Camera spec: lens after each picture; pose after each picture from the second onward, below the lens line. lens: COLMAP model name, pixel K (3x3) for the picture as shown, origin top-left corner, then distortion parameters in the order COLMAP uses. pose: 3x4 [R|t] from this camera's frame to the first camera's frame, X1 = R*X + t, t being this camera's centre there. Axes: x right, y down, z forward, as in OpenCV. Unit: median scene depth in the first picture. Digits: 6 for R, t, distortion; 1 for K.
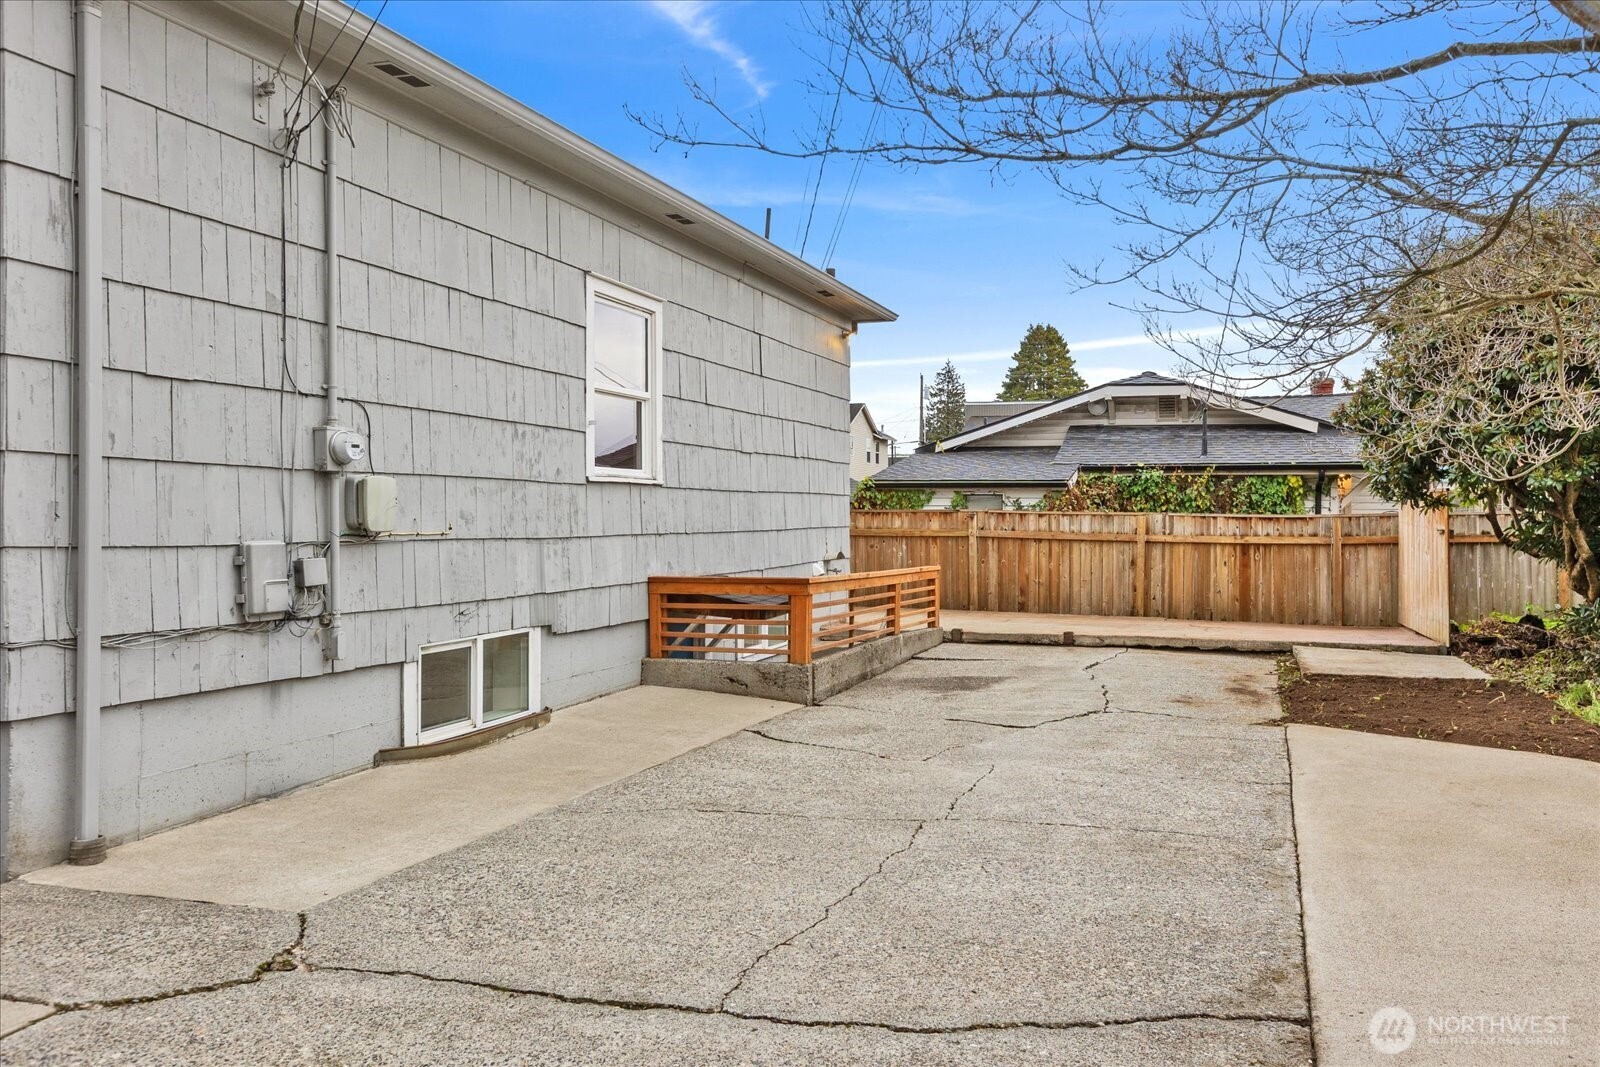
lens RADIAL K [[1168.1, 0, 799.5], [0, 1168.1, 538.6], [0, 0, 1]] dist [-0.002590, -0.002528]
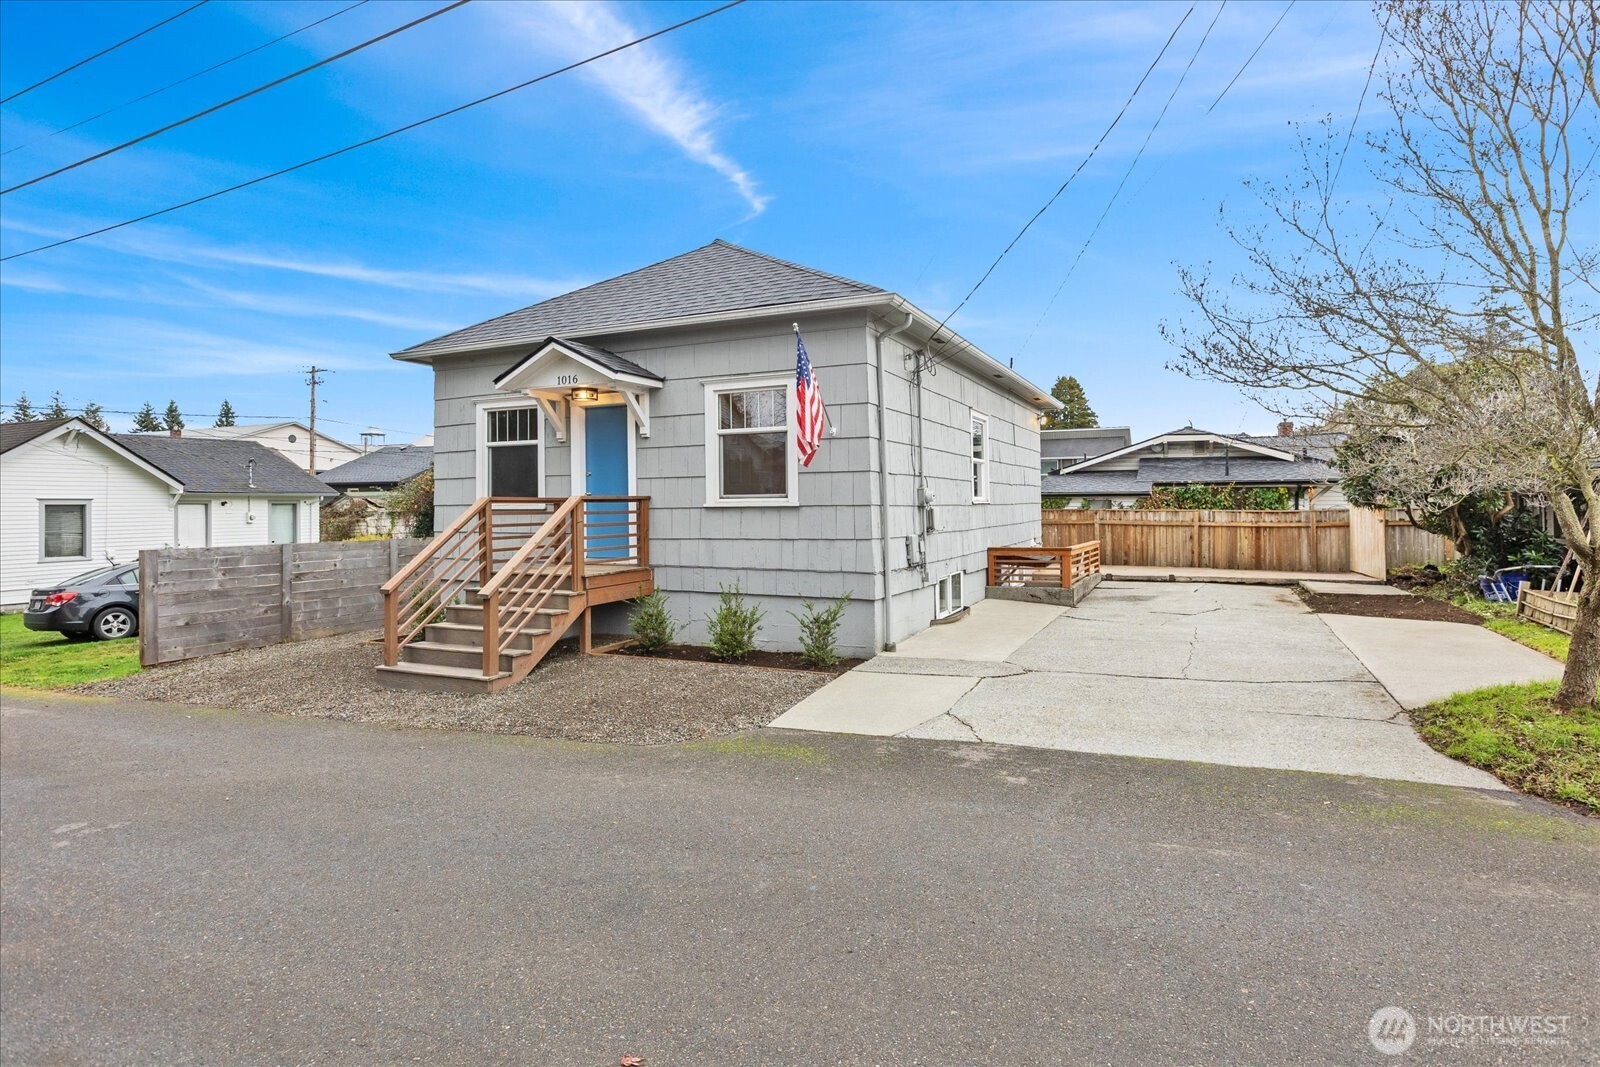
lens RADIAL K [[802.8, 0, 803.2], [0, 802.8, 522.7], [0, 0, 1]] dist [-0.000927, -0.000231]
pose [[0.995880, -0.009955, -0.090135, -0.212261], [0.010181, 0.999946, 0.002051, -0.011728], [0.090110, -0.002960, 0.995927, -0.305045]]
